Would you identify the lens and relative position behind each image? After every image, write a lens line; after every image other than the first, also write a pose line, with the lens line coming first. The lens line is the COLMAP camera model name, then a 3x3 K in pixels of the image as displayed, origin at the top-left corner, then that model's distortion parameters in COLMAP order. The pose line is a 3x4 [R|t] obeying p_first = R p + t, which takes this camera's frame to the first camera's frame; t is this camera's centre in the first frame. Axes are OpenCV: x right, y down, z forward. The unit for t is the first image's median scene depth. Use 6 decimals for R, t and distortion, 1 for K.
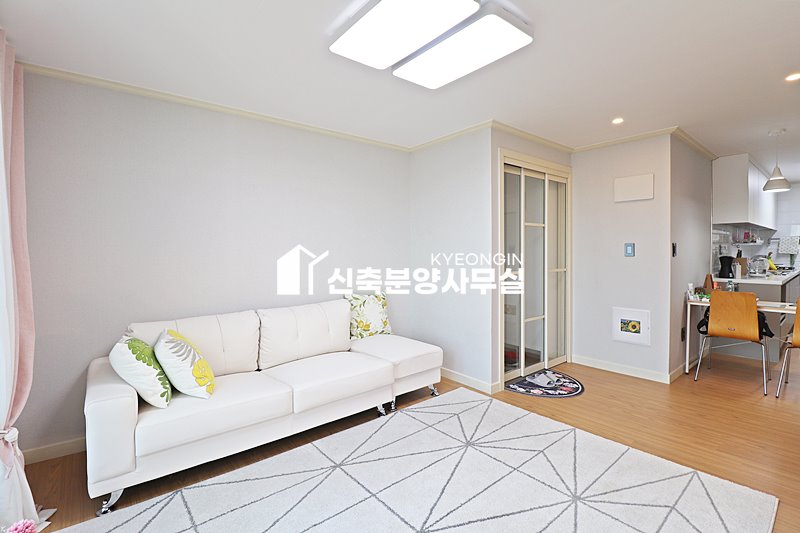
lens RADIAL K [[369.2, 0, 400.6], [0, 369.2, 260.3], [0, 0, 1]] dist [-0.017793, -0.001376]
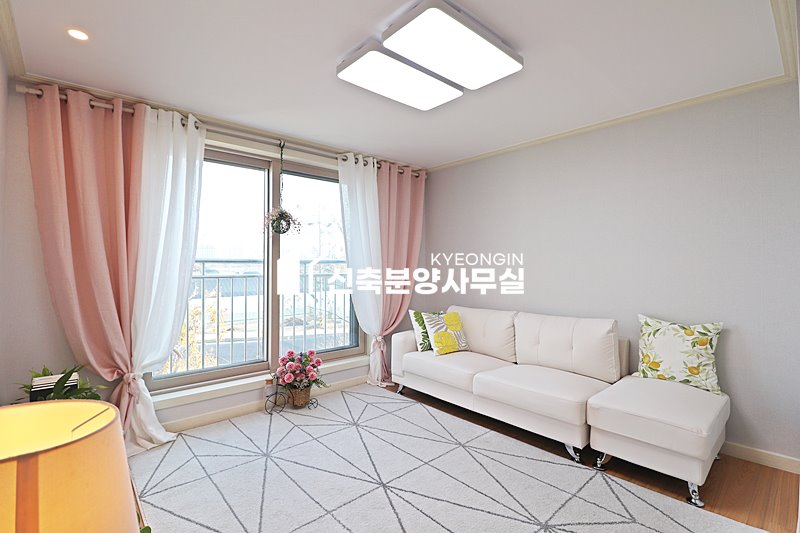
lens RADIAL K [[369.2, 0, 397.7], [0, 369.2, 266.8], [0, 0, 1]] dist [-0.017793, -0.001376]
pose [[0.035896, 0.008672, -0.999318, 0.514862], [-0.027102, 0.999603, 0.007701, -0.004622], [0.998988, 0.026807, 0.036116, 0.387659]]
